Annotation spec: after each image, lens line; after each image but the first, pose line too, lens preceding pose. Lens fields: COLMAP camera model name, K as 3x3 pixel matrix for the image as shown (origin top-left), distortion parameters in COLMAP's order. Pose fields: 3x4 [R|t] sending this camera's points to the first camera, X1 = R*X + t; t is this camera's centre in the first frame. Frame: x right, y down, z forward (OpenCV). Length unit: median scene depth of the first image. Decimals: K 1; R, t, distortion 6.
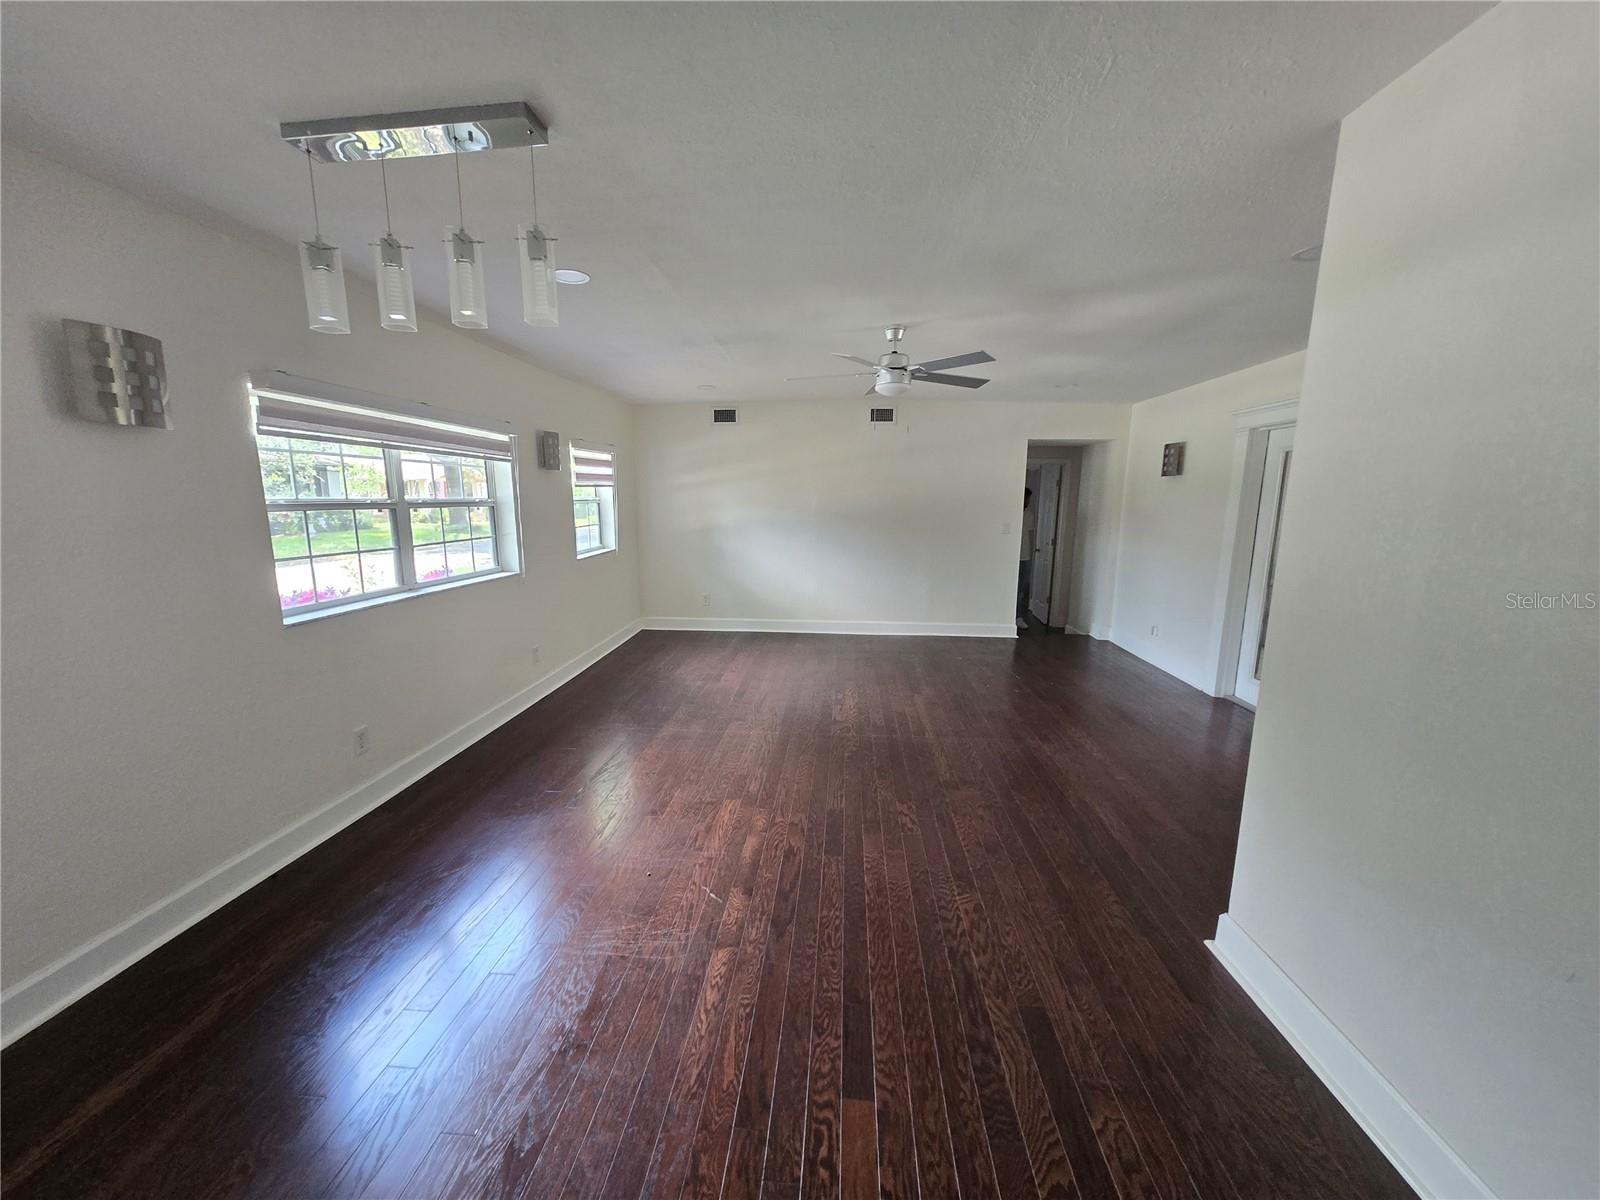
lens RADIAL K [[628.7, 0, 790.7], [0, 628.7, 610.1], [0, 0, 1]] dist [0.001850, 0.000213]
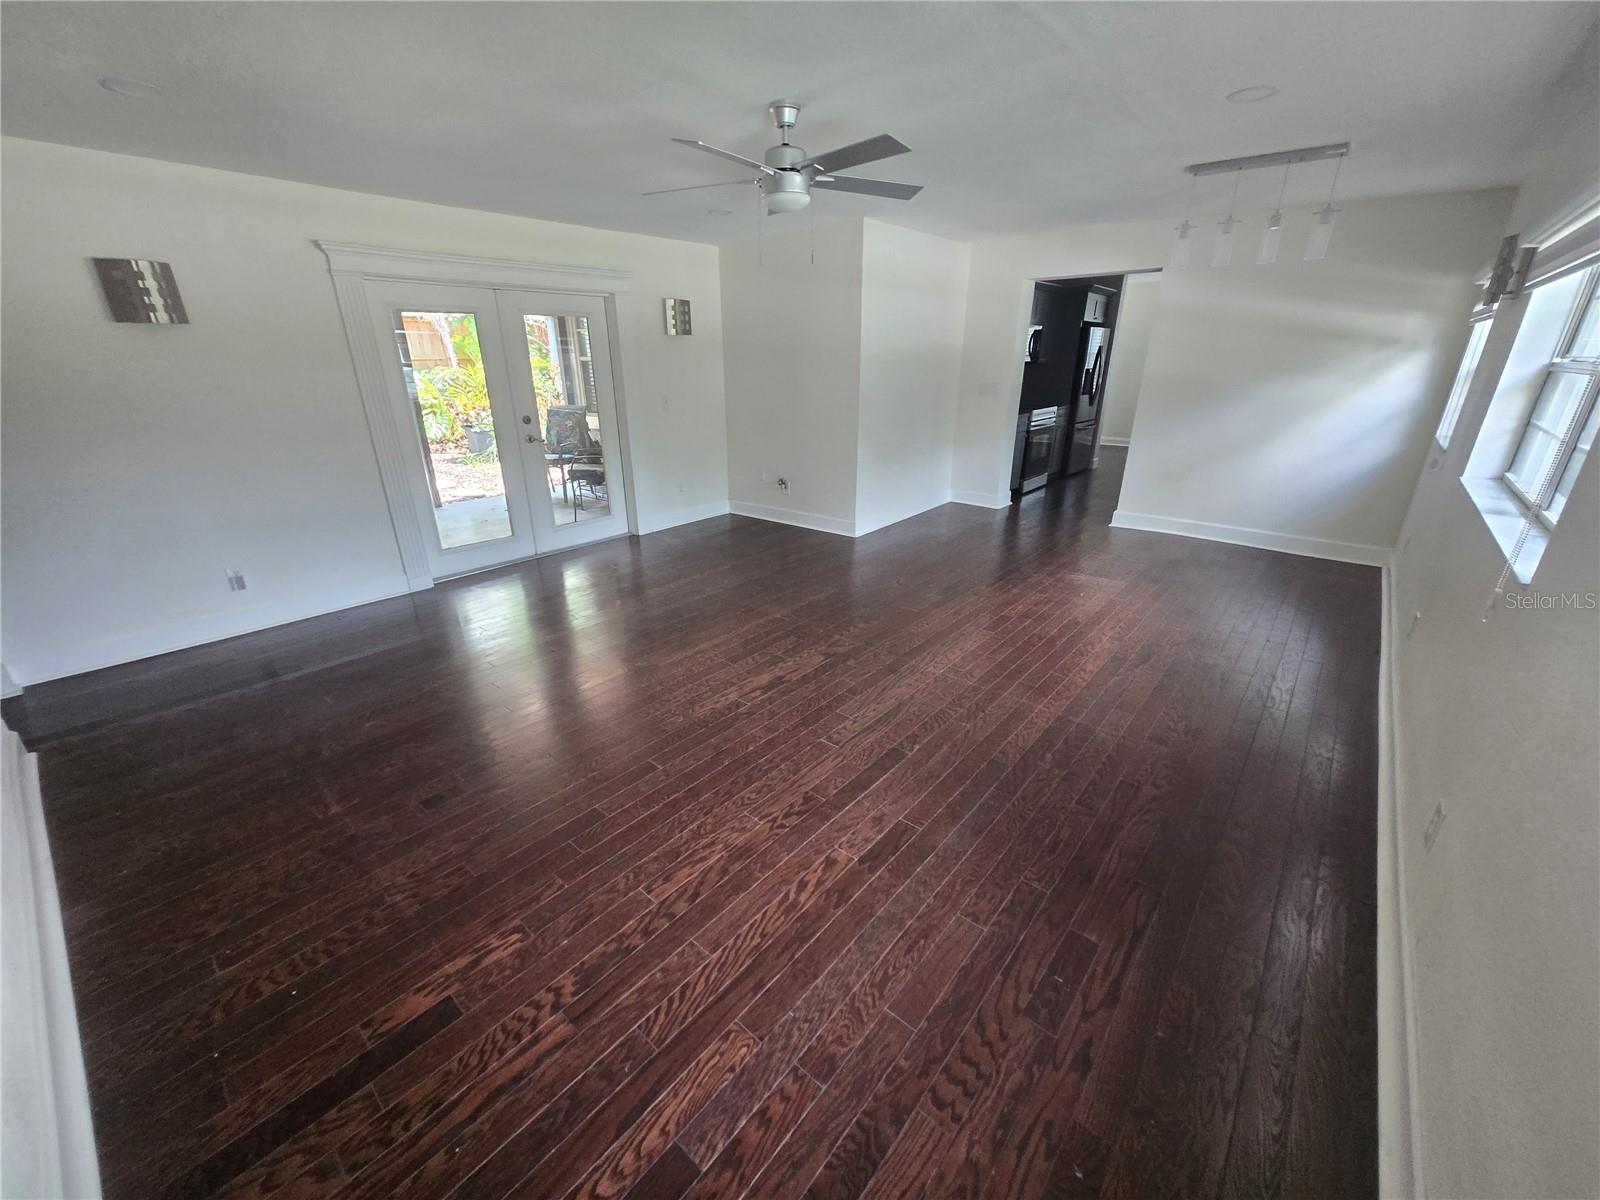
lens RADIAL K [[628.7, 0, 790.7], [0, 628.7, 610.1], [0, 0, 1]] dist [0.001850, 0.000213]
pose [[-0.808338, -0.211124, 0.549561, -0.282167], [0.112847, 0.860611, 0.496603, -0.245706], [-0.577803, 0.463439, -0.671840, 1.383921]]
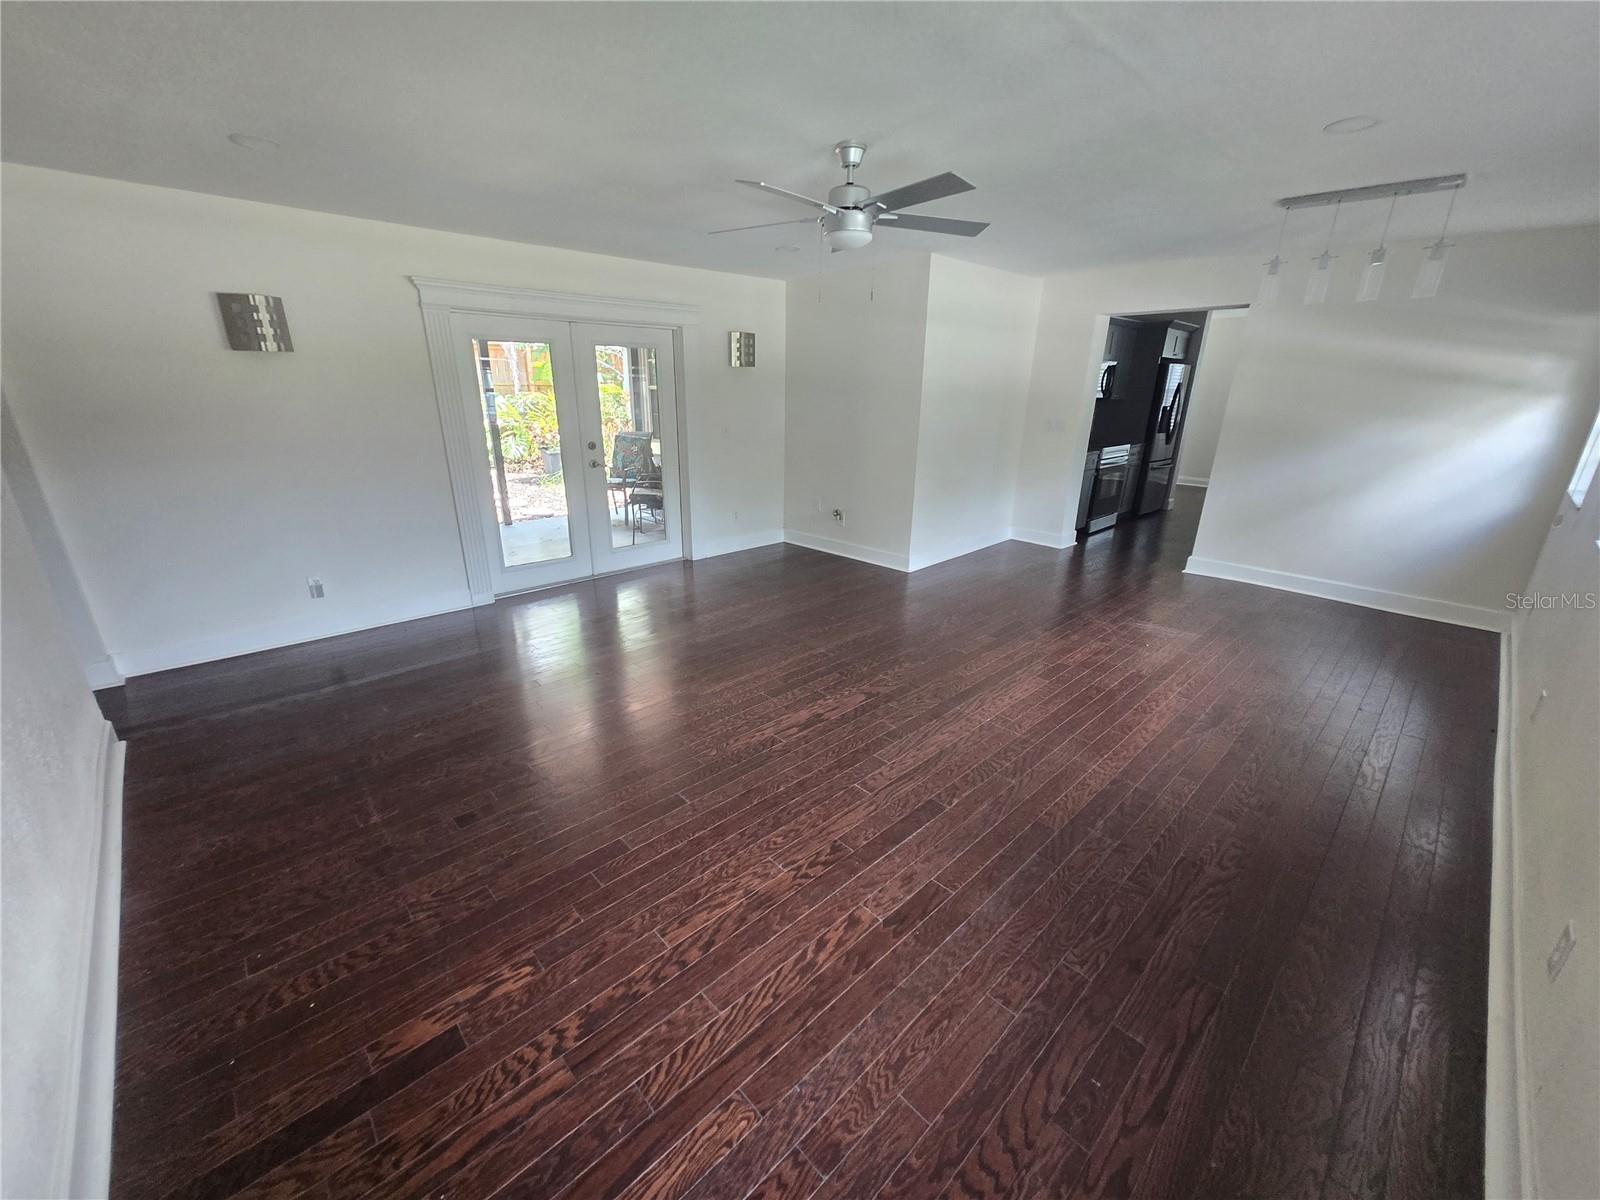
lens RADIAL K [[629.6, 0, 785.6], [0, 629.6, 613.0], [0, 0, 1]] dist [0.001401, 0.000302]
pose [[-0.741146, -0.229267, 0.630982, -0.283212], [0.111717, 0.884657, 0.452661, -0.246812], [-0.661983, 0.405979, -0.630047, 1.365448]]
